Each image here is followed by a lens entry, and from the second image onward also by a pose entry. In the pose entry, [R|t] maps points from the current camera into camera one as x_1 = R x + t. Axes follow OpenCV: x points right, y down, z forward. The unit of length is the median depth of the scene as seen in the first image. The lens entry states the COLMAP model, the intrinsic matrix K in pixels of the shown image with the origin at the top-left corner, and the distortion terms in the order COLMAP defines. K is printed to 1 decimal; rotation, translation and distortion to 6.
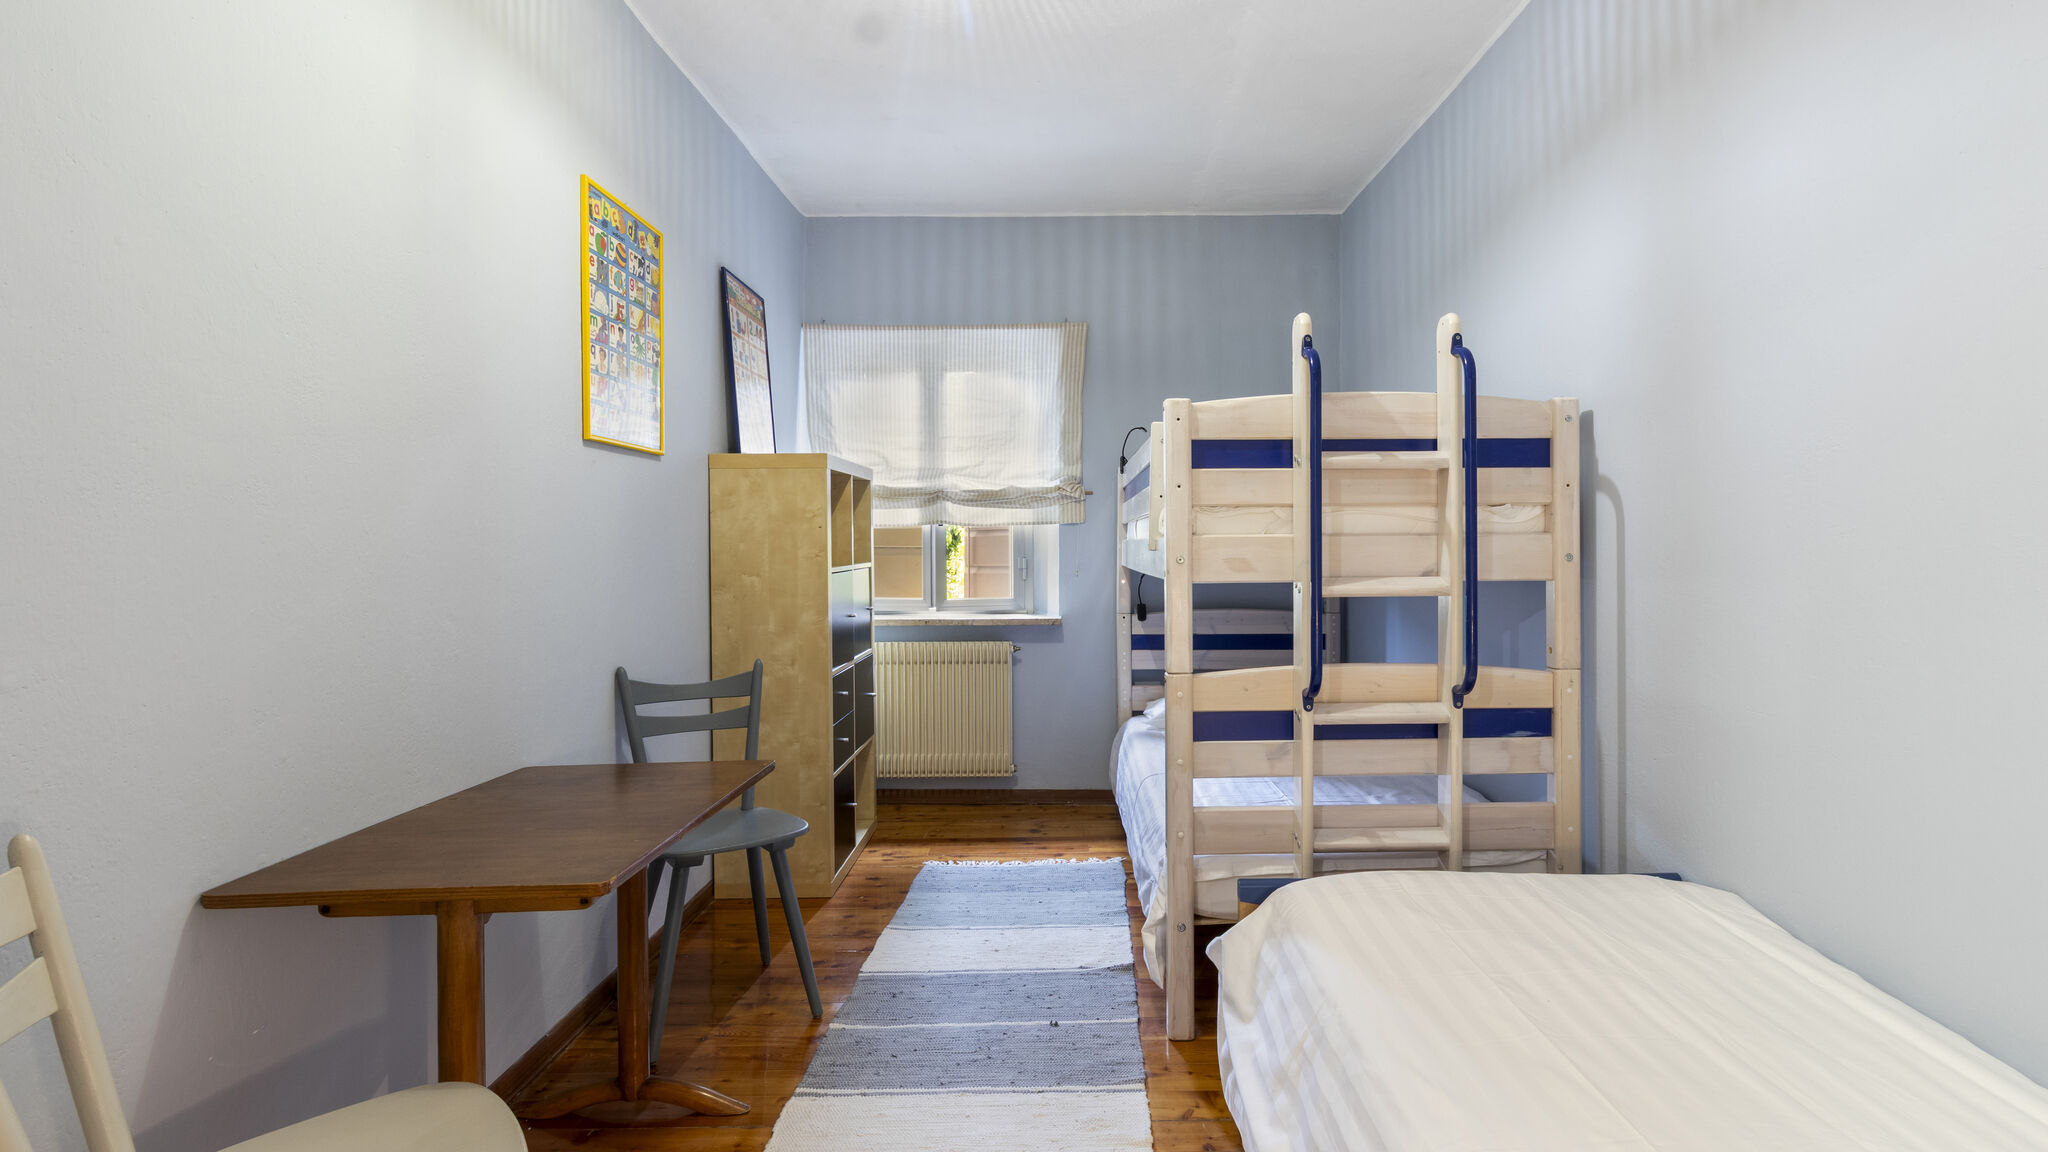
lens RADIAL K [[1006.9, 0, 1023.9], [0, 1006.9, 546.5], [0, 0, 1]] dist [-0.000243, -0.000201]
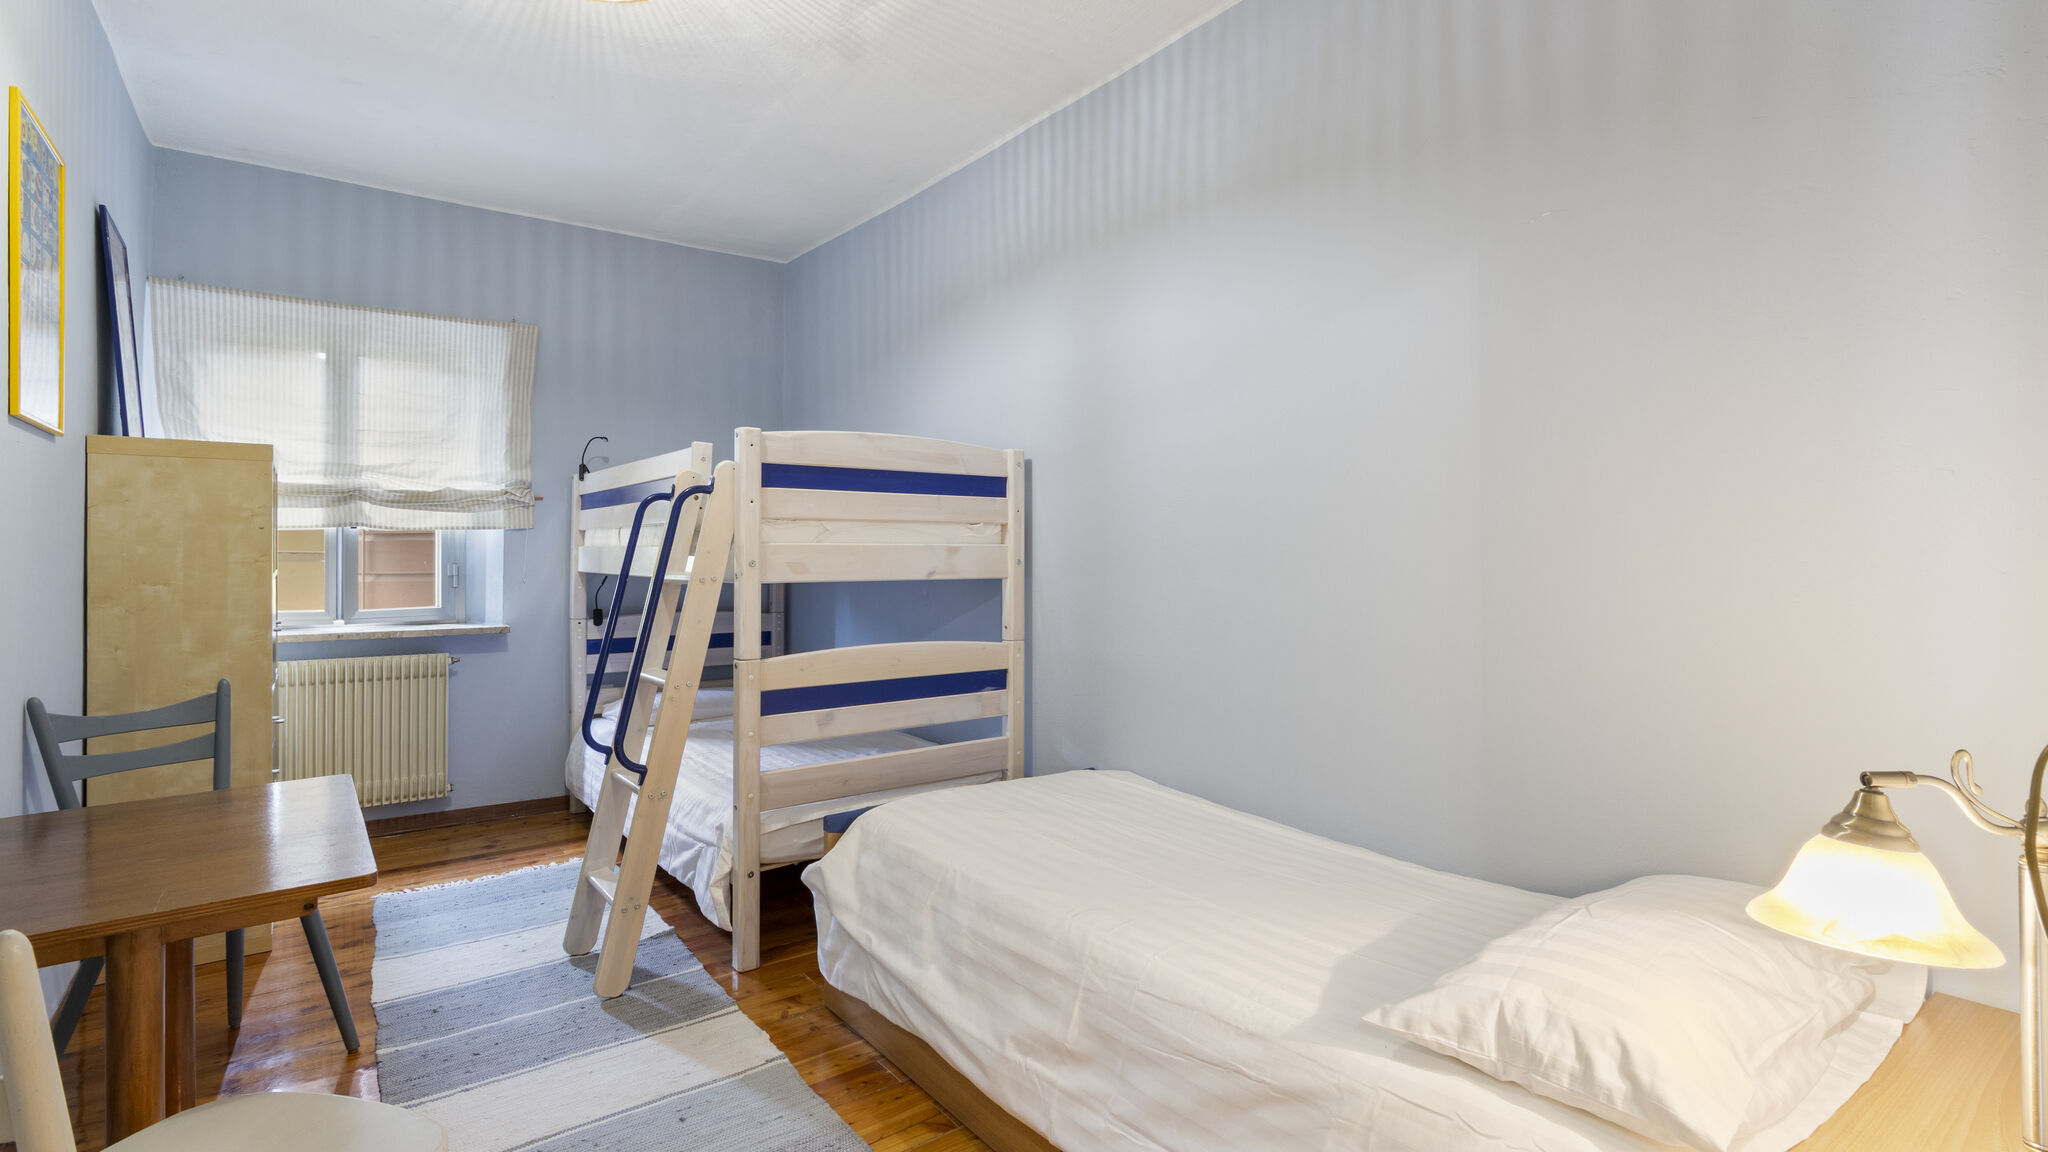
lens RADIAL K [[967.8, 0, 1022.9], [0, 967.8, 545.5], [0, 0, 1]] dist [-0.001762, 0.000032]
pose [[0.808168, 0.010464, 0.588859, -0.161048], [-0.004763, 0.999926, -0.011232, 0.002047], [-0.588933, 0.006273, 0.808158, -0.067939]]
